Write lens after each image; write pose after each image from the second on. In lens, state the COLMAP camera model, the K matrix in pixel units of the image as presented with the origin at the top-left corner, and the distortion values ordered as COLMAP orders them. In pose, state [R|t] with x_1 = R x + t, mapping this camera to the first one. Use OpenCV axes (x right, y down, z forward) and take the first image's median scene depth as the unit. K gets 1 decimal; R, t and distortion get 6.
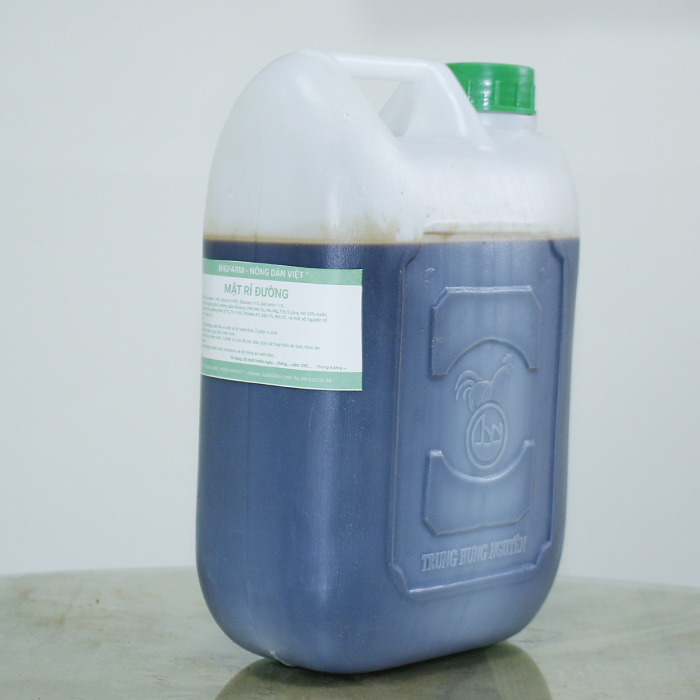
lens RADIAL K [[2439.6, 0, 350.0], [0, 2439.6, 350.0], [0, 0, 1]] dist [0.008066, -0.607240]
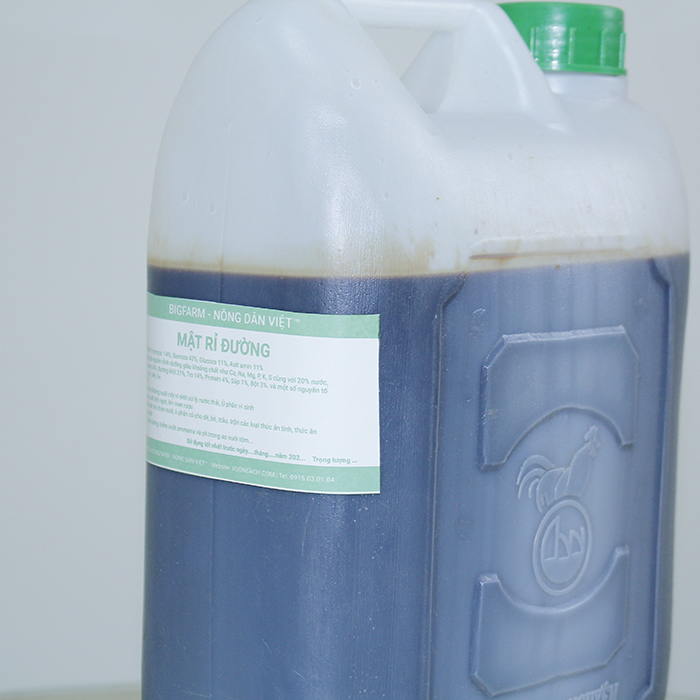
lens RADIAL K [[2439.7, 0, 350.0], [0, 2439.7, 350.0], [0, 0, 1]] dist [-0.002941, 1.846323]
pose [[0.999921, -0.006199, -0.010908, 0.004116], [0.006492, 0.999615, 0.026968, -0.040256], [0.010737, -0.027036, 0.999577, 0.319373]]
